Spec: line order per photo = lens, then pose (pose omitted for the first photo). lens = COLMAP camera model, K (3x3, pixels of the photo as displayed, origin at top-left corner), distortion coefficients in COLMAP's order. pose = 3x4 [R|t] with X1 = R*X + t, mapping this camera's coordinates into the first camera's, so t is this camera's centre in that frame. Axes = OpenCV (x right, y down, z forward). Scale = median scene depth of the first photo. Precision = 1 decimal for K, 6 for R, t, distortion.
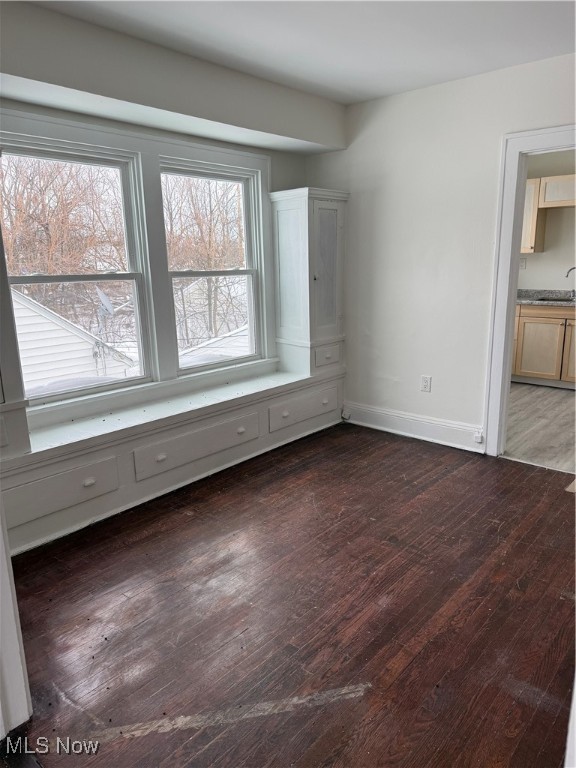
lens RADIAL K [[541.1, 0, 290.7], [0, 541.1, 386.7], [0, 0, 1]] dist [0.022342, -0.033915]
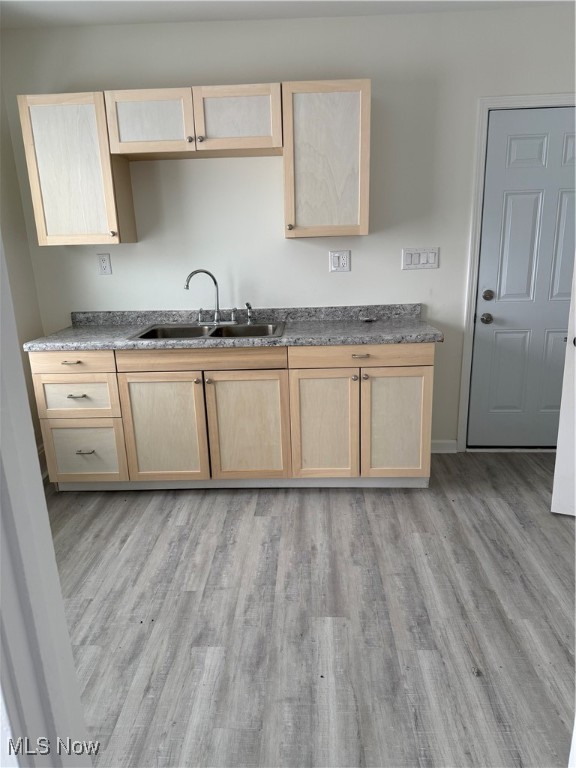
lens RADIAL K [[541.1, 0, 288.2], [0, 541.1, 382.4], [0, 0, 1]] dist [0.022342, -0.033915]
pose [[0.779106, -0.176328, 0.601583, 0.250809], [0.164496, 0.983504, 0.075234, -0.135721], [-0.604925, 0.040343, 0.795260, 0.524136]]
